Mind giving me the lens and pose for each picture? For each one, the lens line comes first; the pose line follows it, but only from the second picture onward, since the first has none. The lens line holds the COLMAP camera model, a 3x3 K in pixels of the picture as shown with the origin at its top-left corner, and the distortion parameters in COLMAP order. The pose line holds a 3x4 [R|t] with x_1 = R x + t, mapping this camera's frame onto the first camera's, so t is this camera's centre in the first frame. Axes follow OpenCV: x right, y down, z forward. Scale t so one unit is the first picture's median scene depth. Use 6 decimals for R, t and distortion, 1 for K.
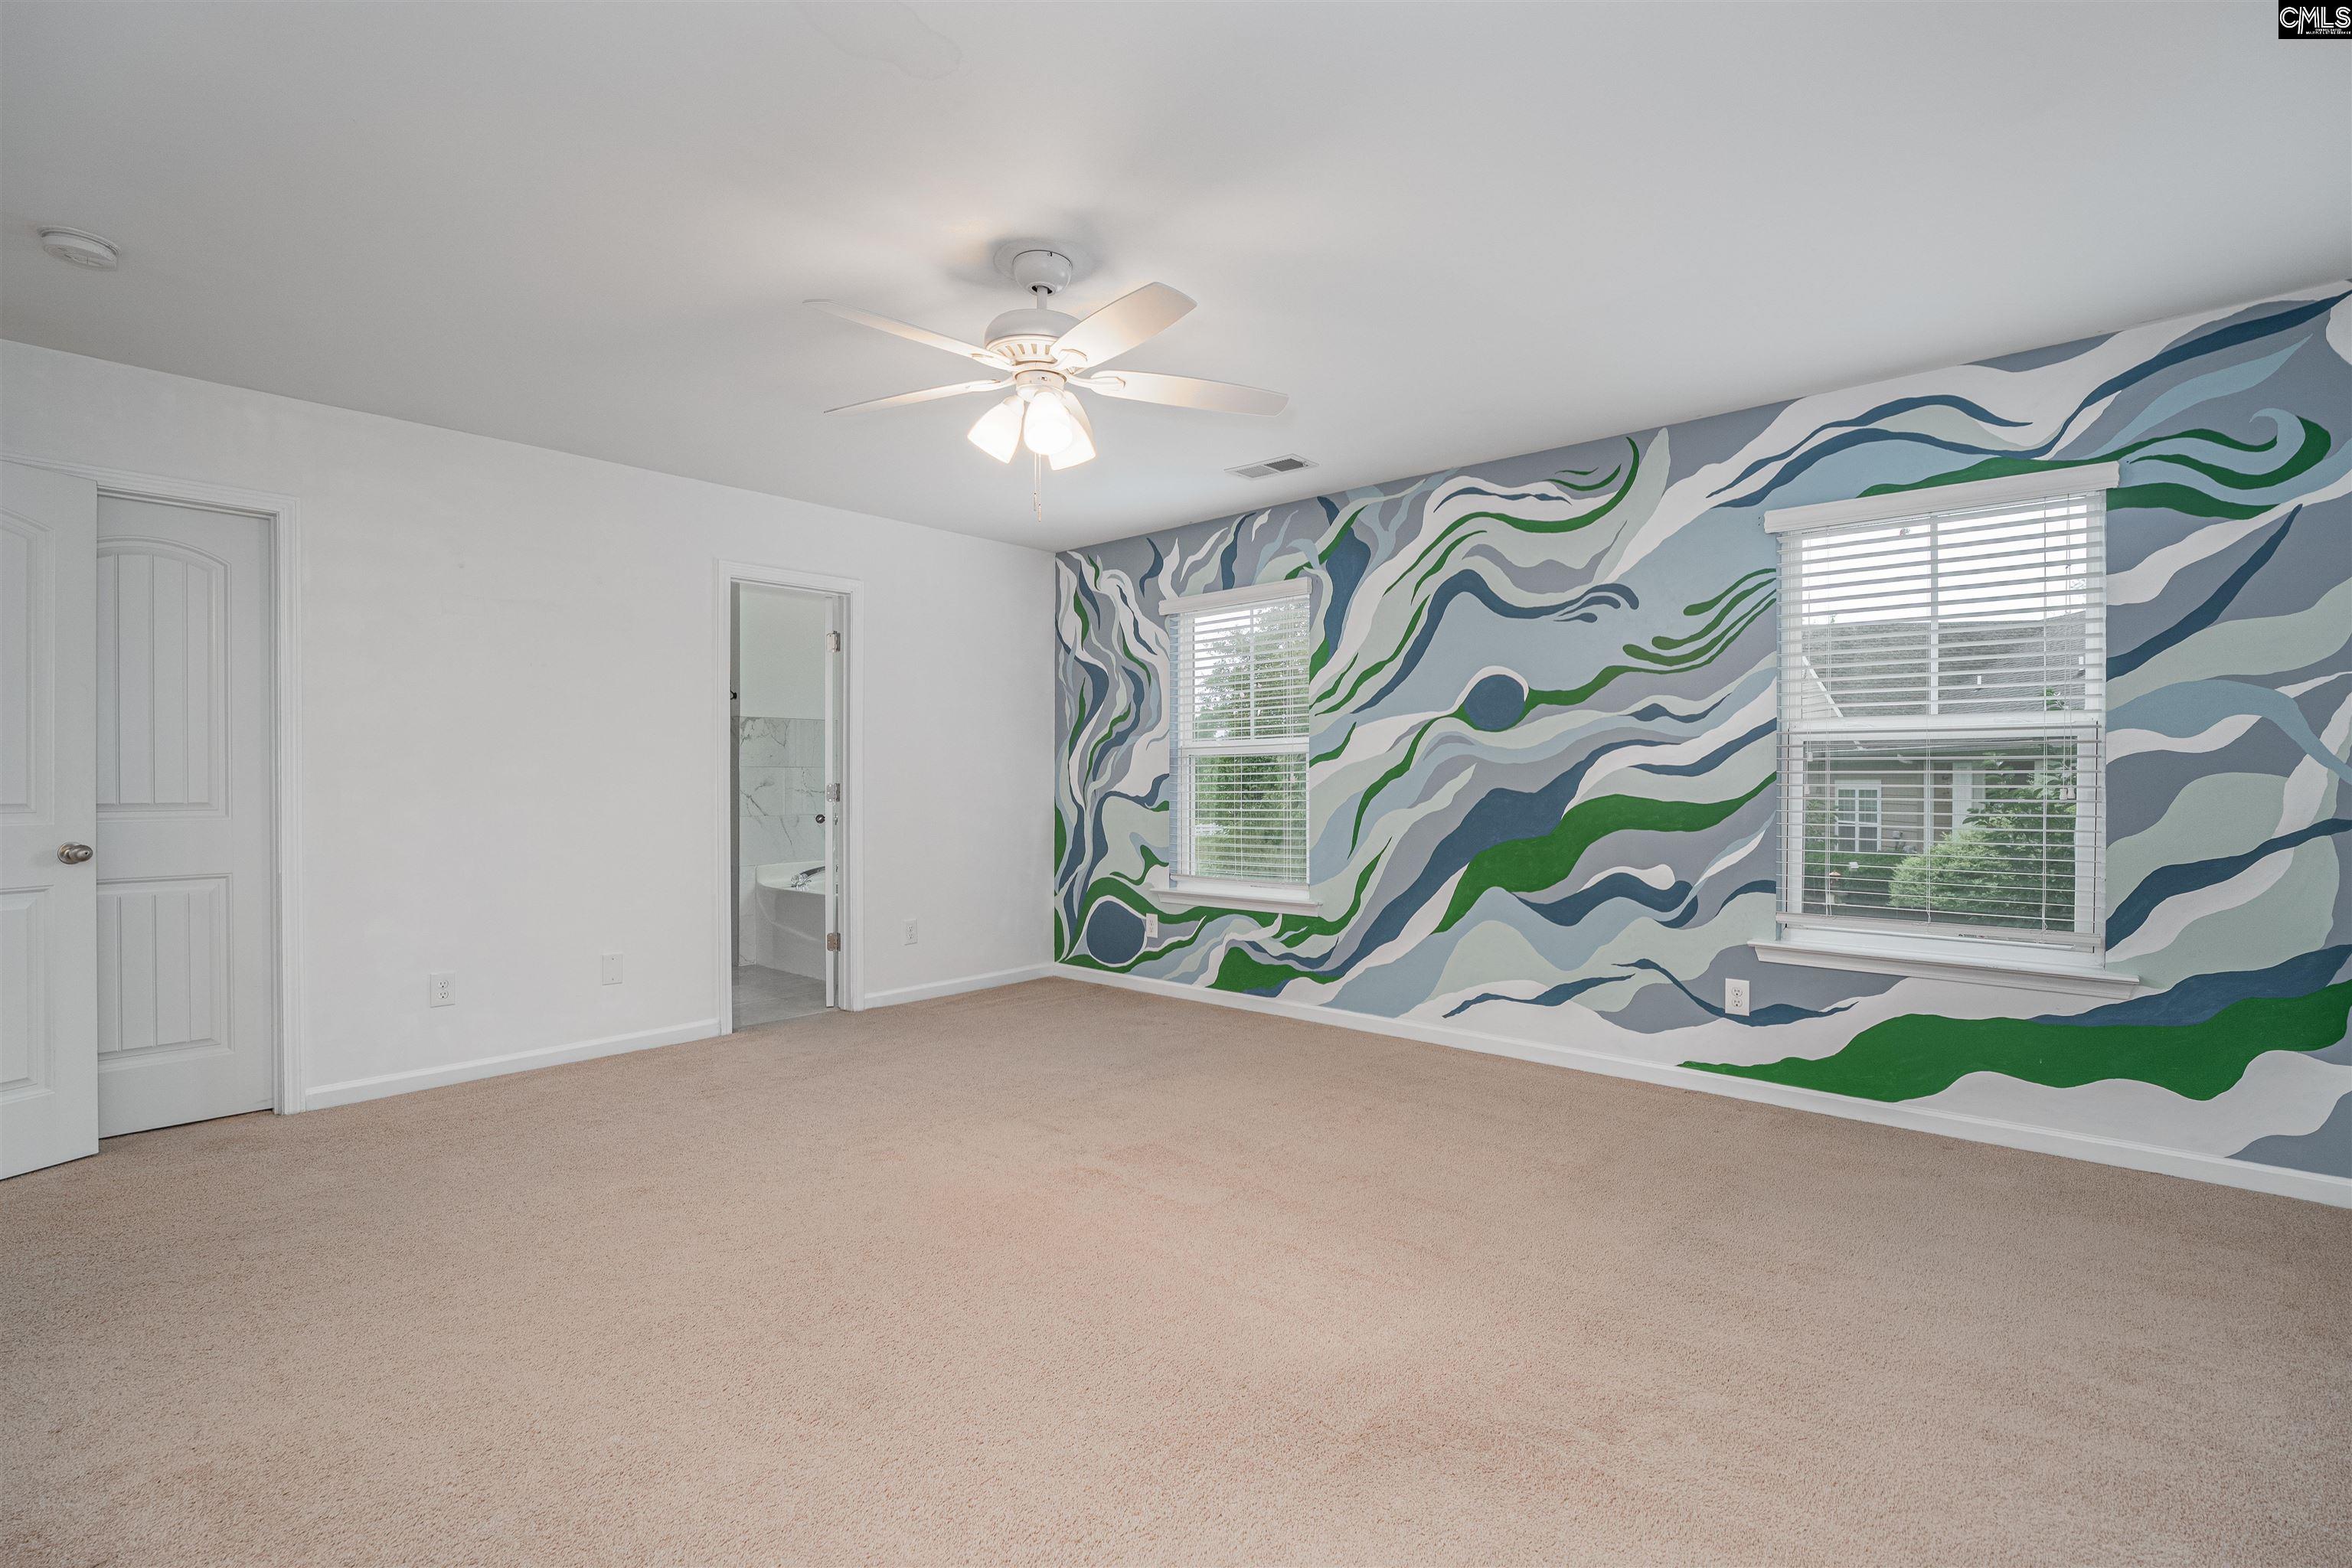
lens RADIAL K [[1068.2, 0, 1167.6], [0, 1068.2, 796.0], [0, 0, 1]] dist [-0.040977, 0.010342]
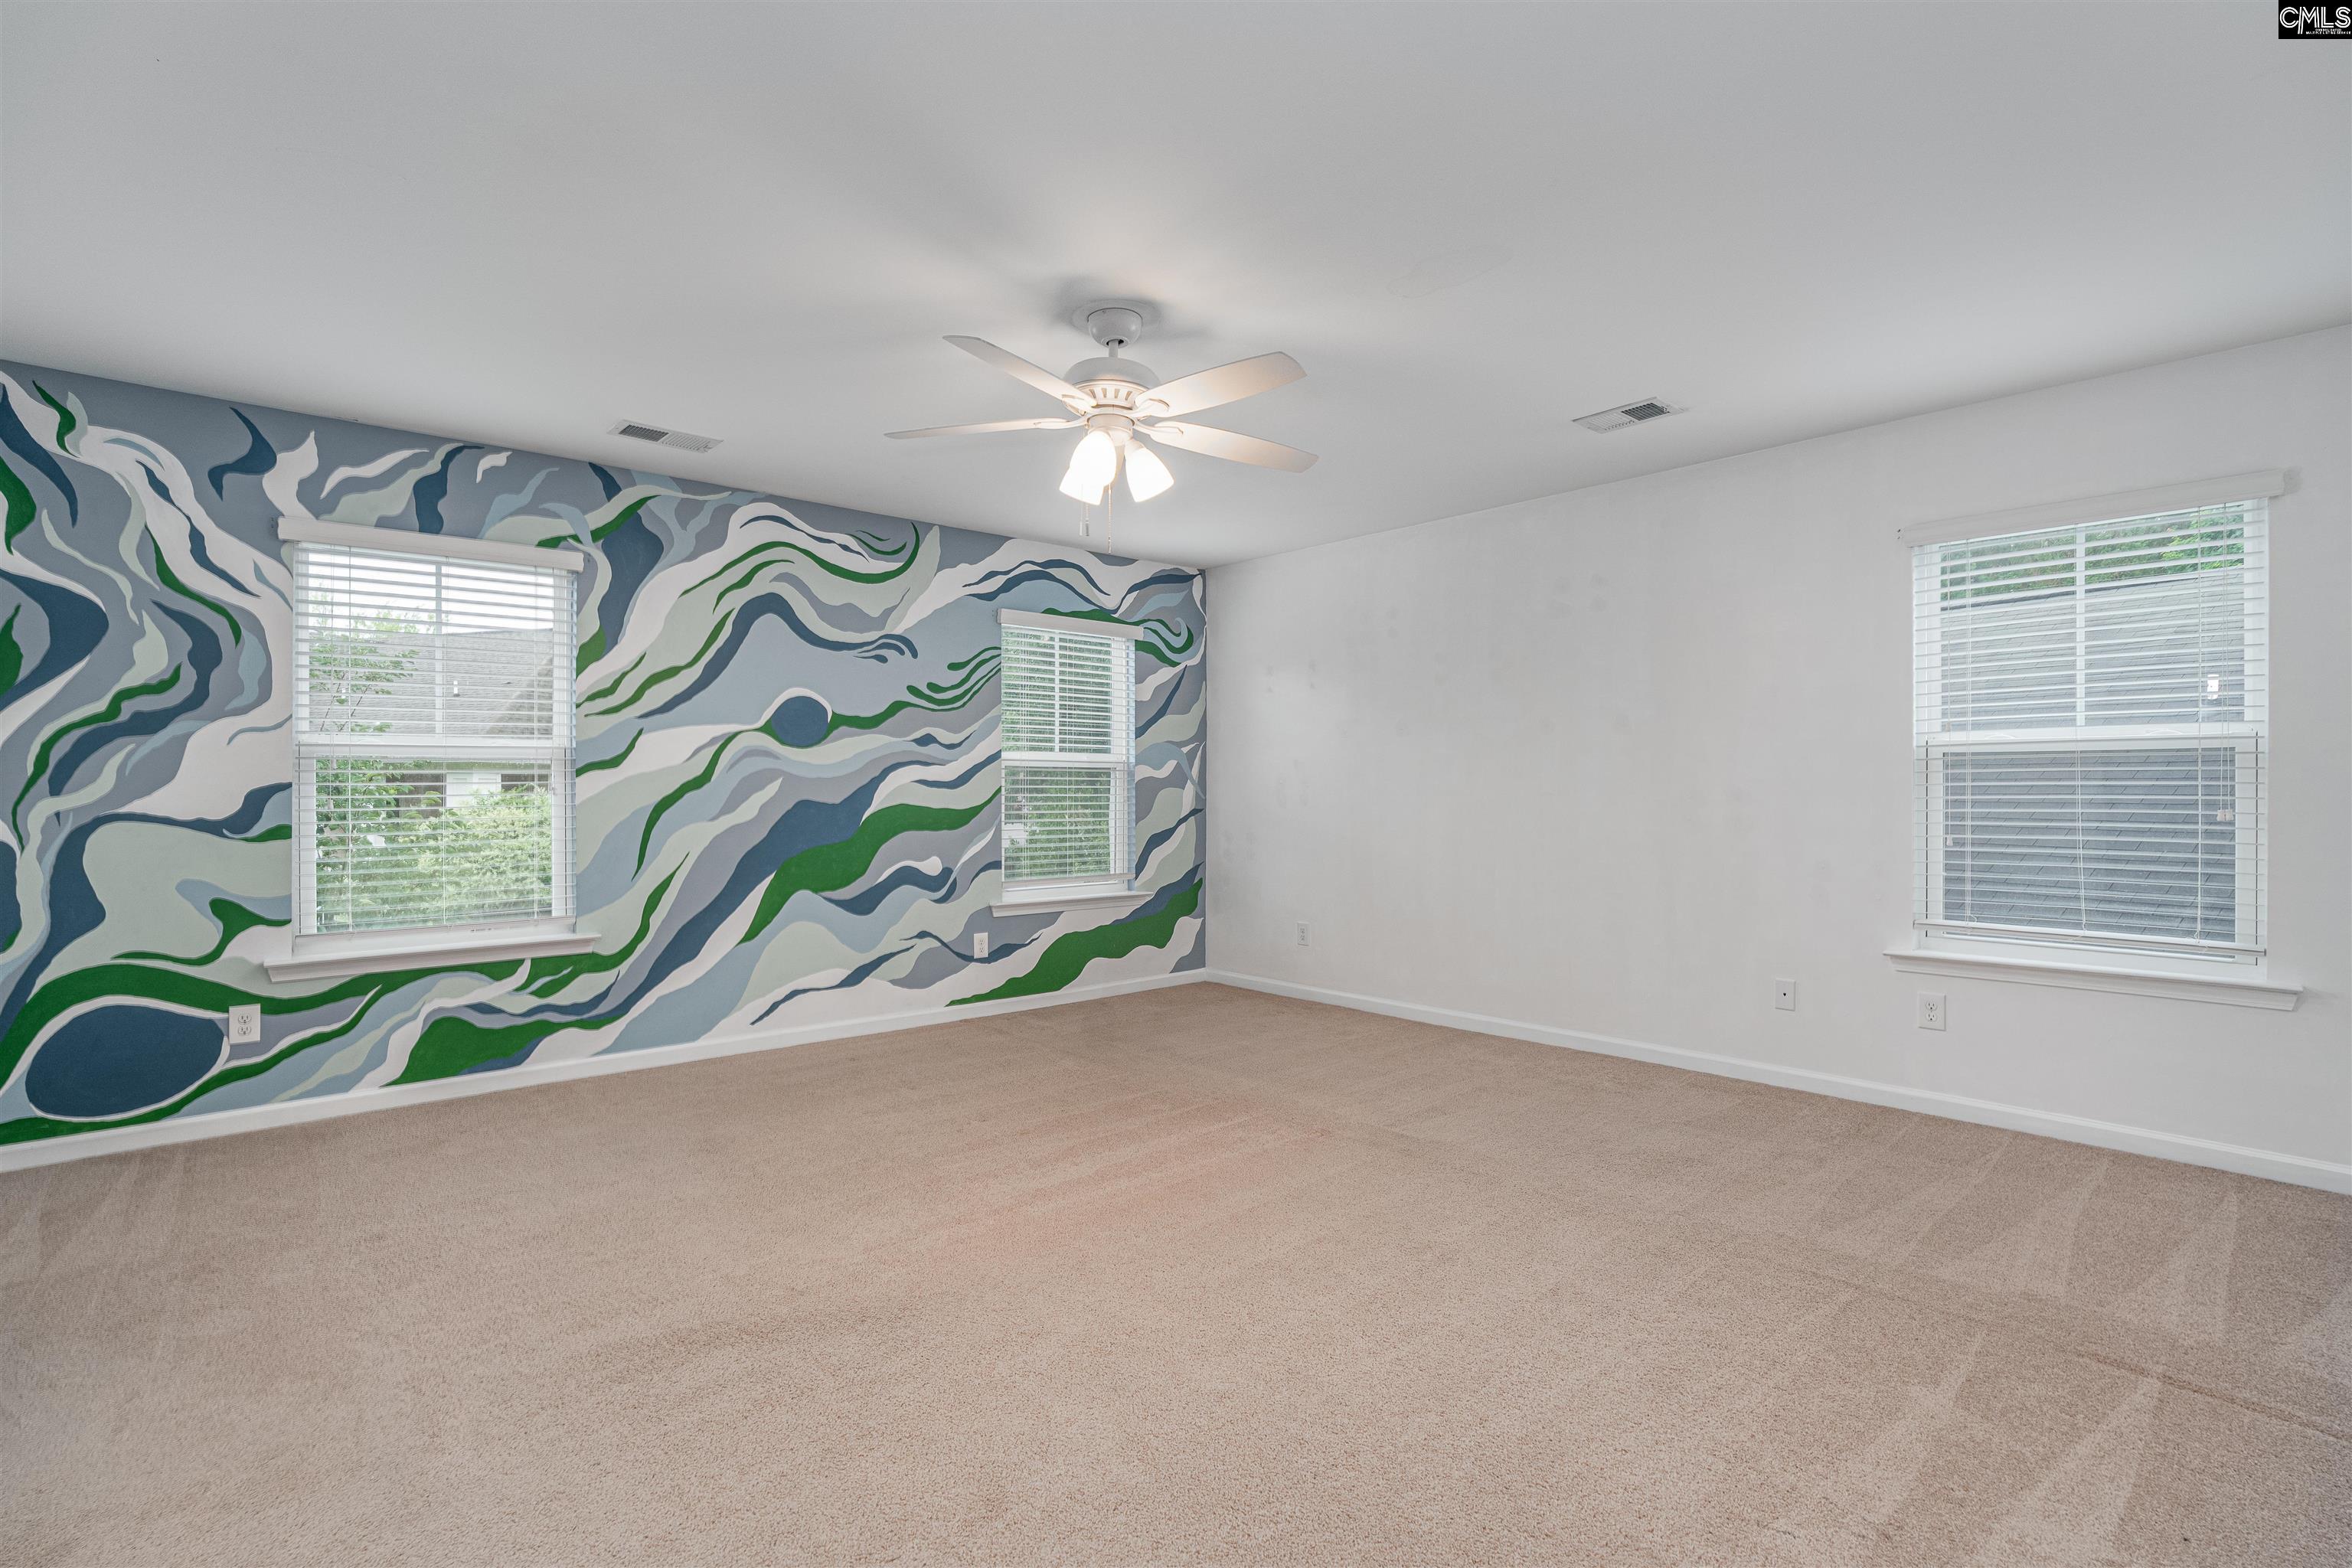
lens RADIAL K [[1068.2, 0, 1168.9], [0, 1068.2, 795.6], [0, 0, 1]] dist [-0.040977, 0.010342]
pose [[0.114884, -0.003544, 0.993373, -0.678622], [0.016927, 0.999855, 0.001610, -0.006384], [-0.993235, 0.016630, 0.114928, 0.464391]]
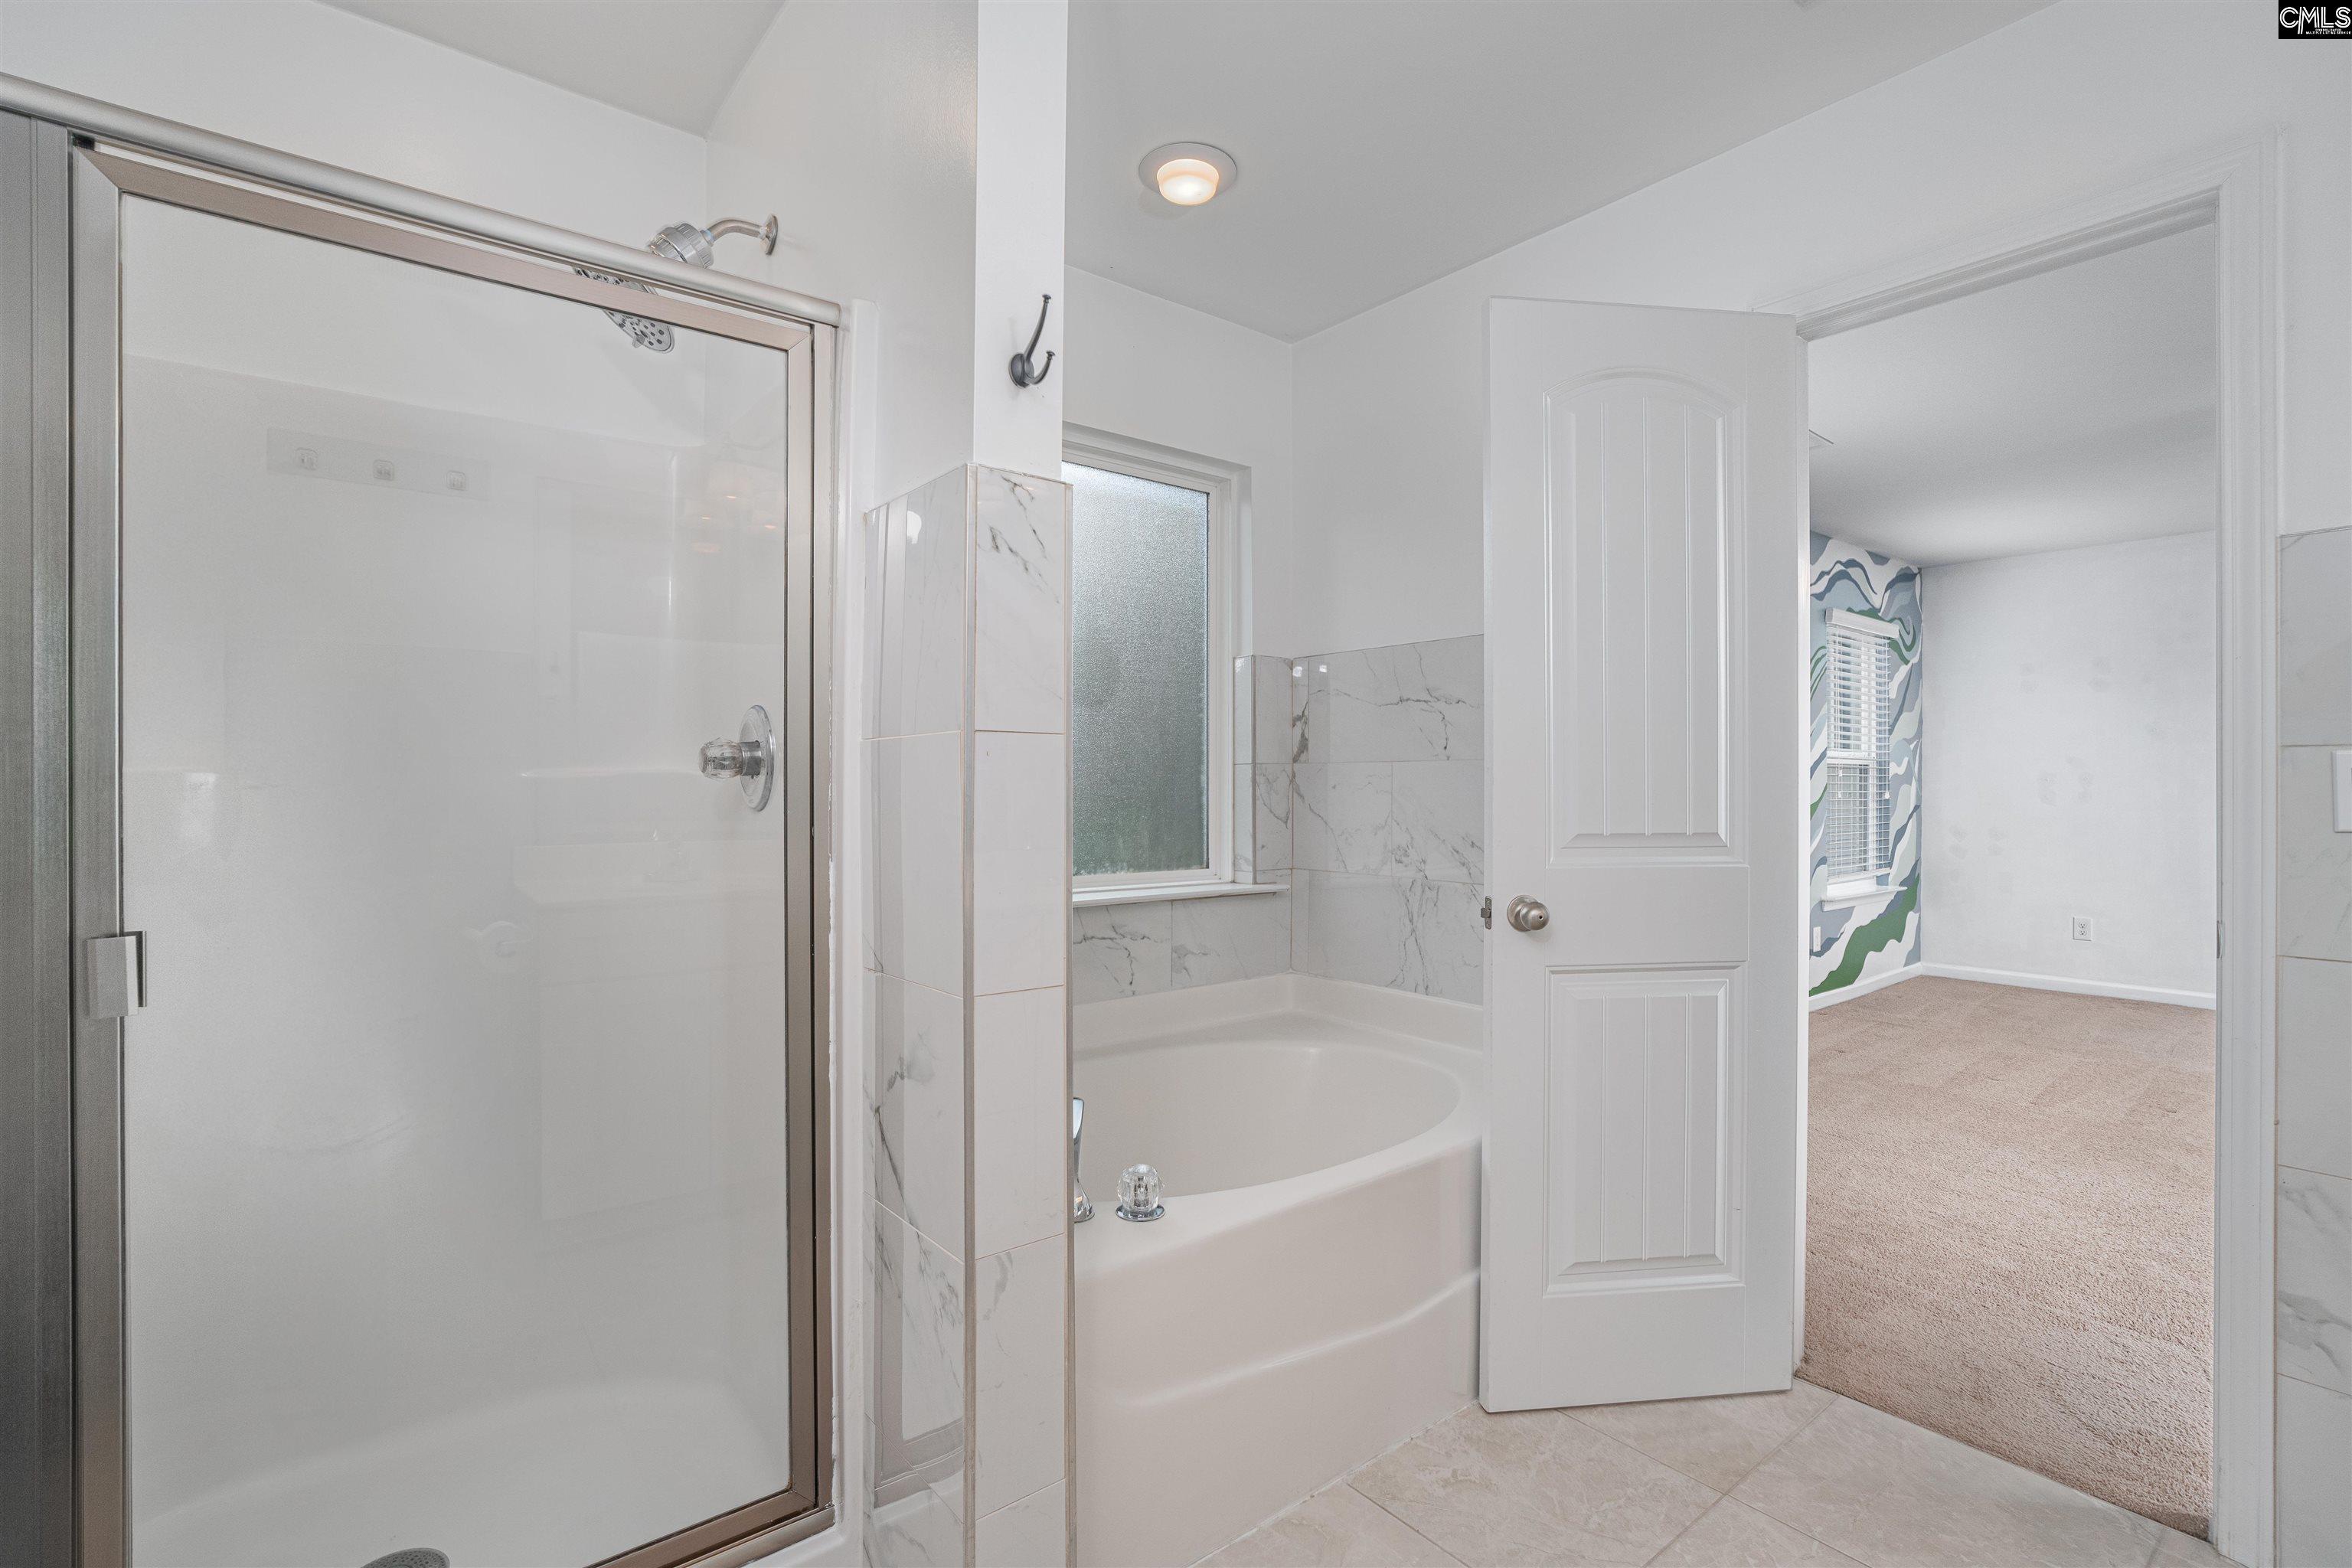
lens RADIAL K [[1068.2, 0, 1179.5], [0, 1068.2, 785.2], [0, 0, 1]] dist [-0.040977, 0.010342]
pose [[0.171673, 0.004076, 0.985146, -0.813380], [0.019865, 0.999774, -0.007598, -0.020479], [-0.984954, 0.020874, 0.171553, 1.280289]]
